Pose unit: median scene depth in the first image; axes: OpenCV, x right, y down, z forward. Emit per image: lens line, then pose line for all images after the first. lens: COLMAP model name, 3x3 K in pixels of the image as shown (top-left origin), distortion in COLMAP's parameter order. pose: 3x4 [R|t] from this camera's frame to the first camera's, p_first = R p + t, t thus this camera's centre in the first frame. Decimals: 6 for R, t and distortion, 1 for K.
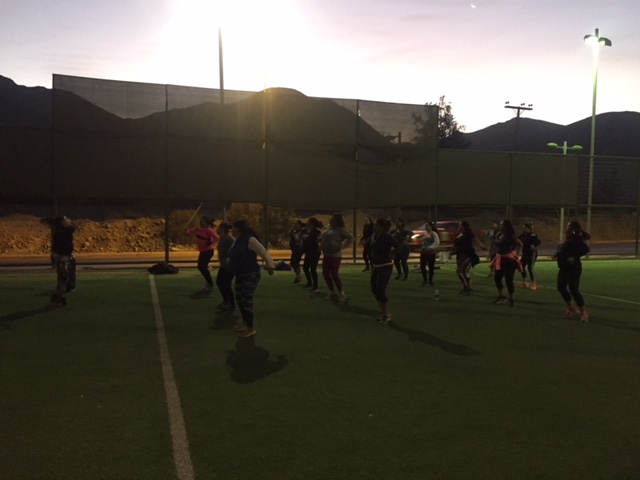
lens RADIAL K [[553.4, 0, 320.0], [0, 553.4, 240.0], [0, 0, 1]] dist [-0.006881, -0.004854]
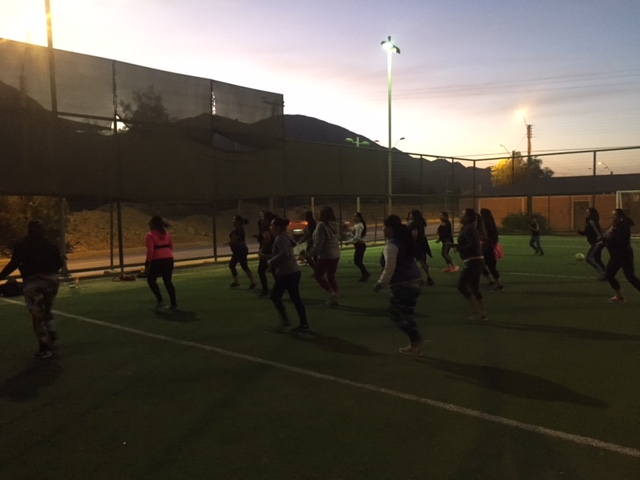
lens RADIAL K [[553.4, 0, 320.0], [0, 553.4, 240.0], [0, 0, 1]] dist [-0.006881, -0.004854]
pose [[0.845290, -0.053922, 0.531579, -0.233939], [0.047907, 0.998536, 0.025109, -0.006928], [-0.532155, 0.004242, 0.846636, 0.128539]]
